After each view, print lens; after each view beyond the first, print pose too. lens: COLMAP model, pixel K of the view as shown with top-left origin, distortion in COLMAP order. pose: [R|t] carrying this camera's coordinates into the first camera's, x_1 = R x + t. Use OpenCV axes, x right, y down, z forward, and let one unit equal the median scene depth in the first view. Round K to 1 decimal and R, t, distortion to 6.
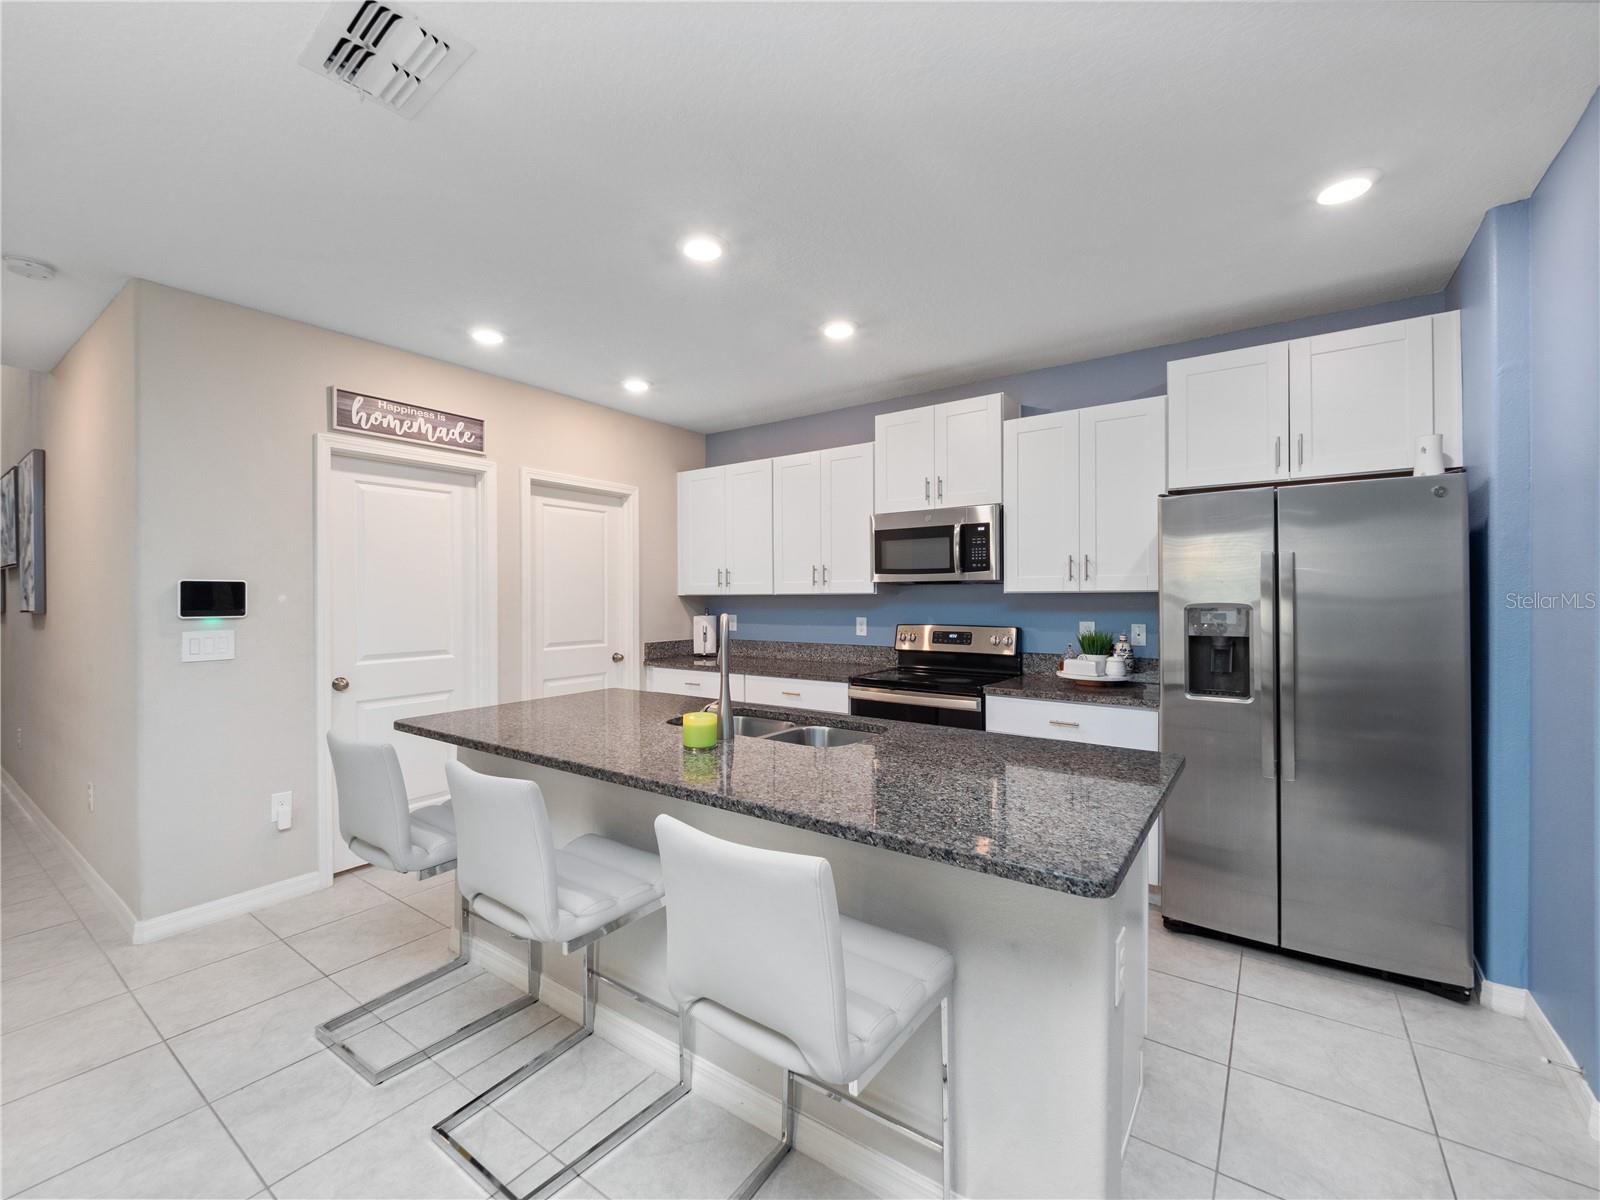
lens RADIAL K [[681.1, 0, 782.9], [0, 681.1, 606.1], [0, 0, 1]] dist [-0.001926, -0.004284]
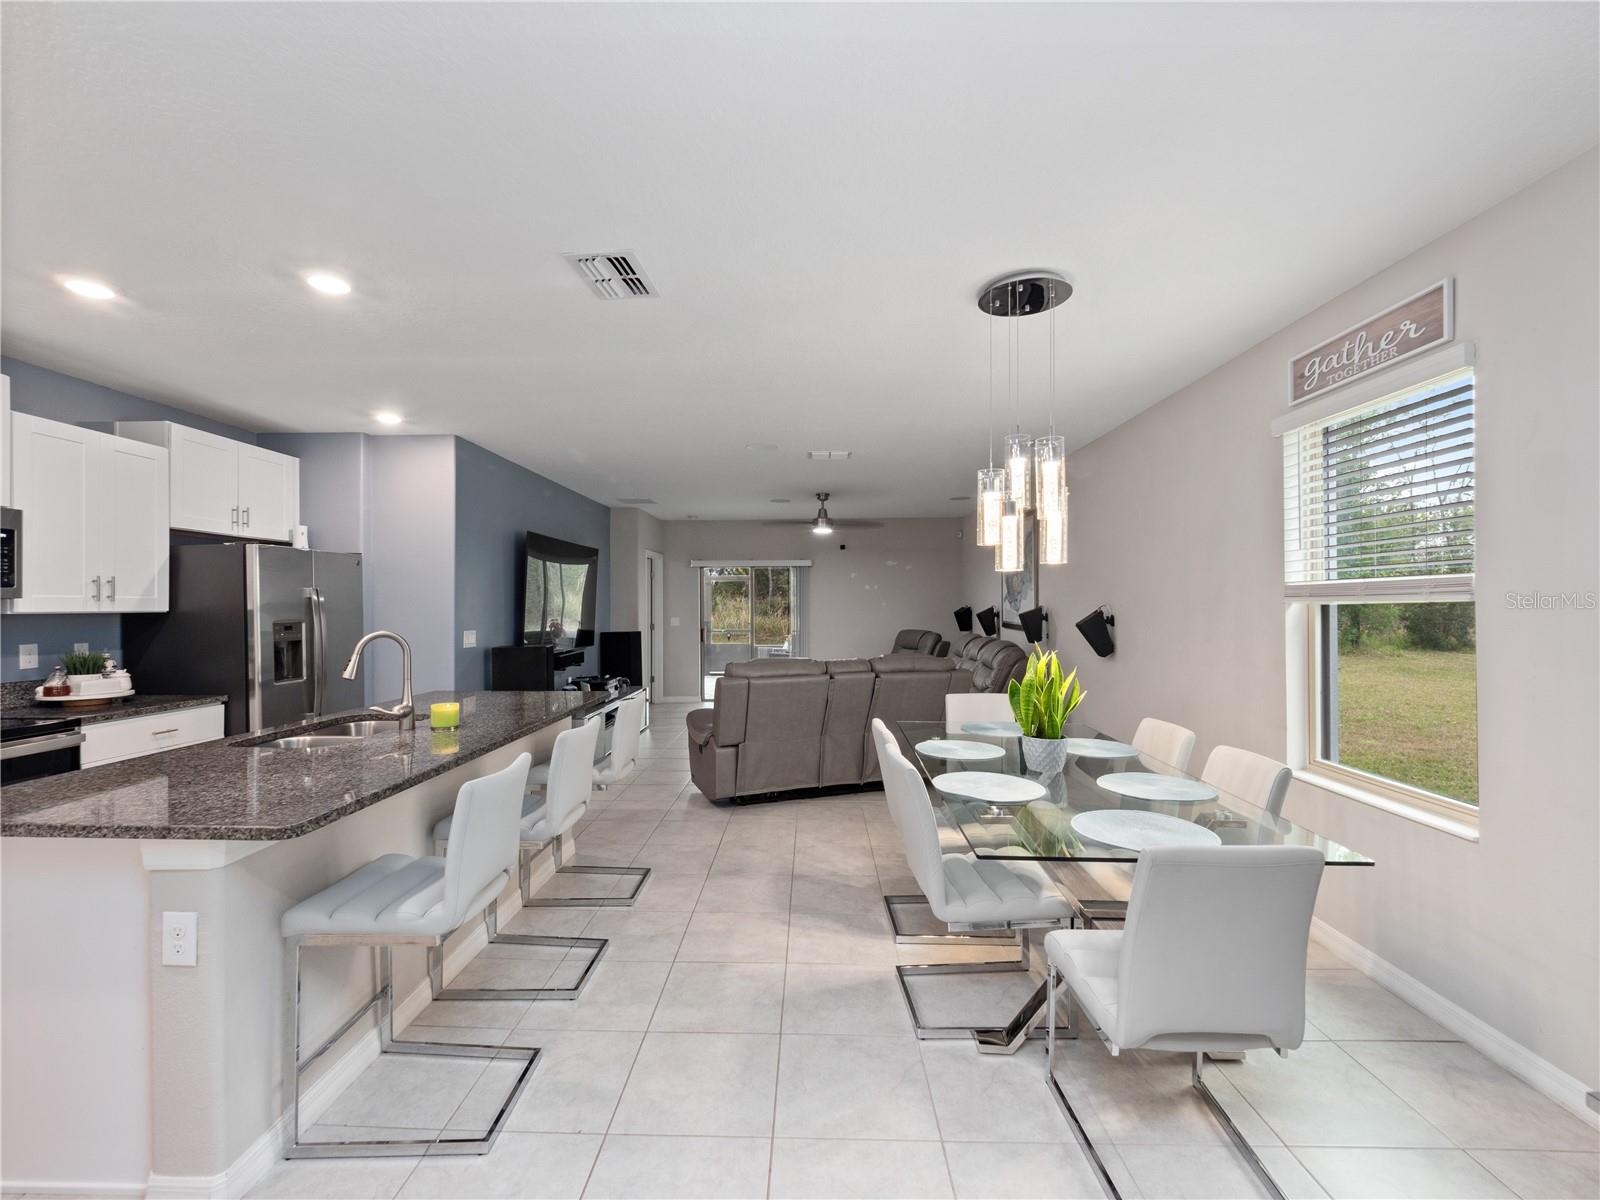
lens RADIAL K [[681.1, 0, 789.7], [0, 681.1, 596.0], [0, 0, 1]] dist [-0.001926, -0.004284]
pose [[-0.575053, 0.023062, 0.817791, -0.930812], [0.024128, 0.999646, -0.011225, -0.008541], [-0.817761, 0.013276, -0.575405, 0.707655]]
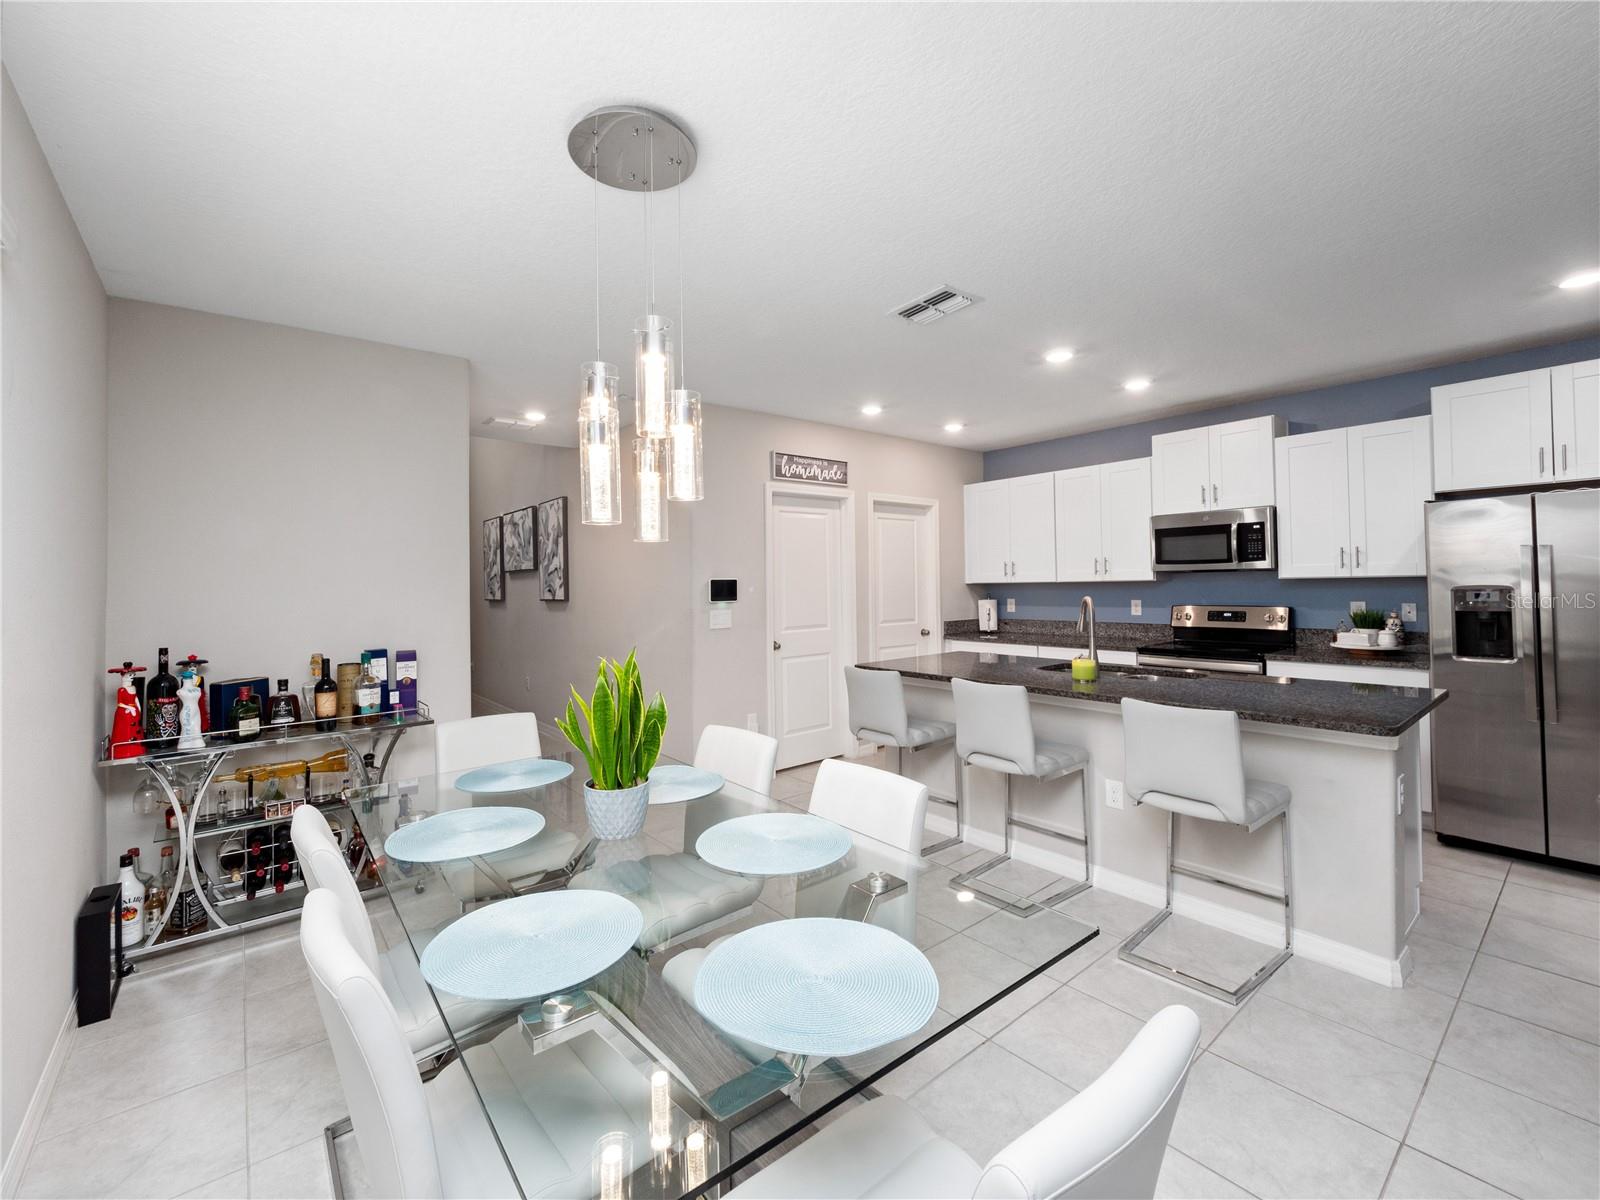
lens RADIAL K [[681.1, 0, 784.5], [0, 681.1, 585.6], [0, 0, 1]] dist [-0.001926, -0.004284]
pose [[0.965401, -0.013657, -0.260413, -0.216489], [0.011013, 0.999872, -0.011607, -0.002229], [0.260538, 0.008337, 0.965428, -0.417099]]
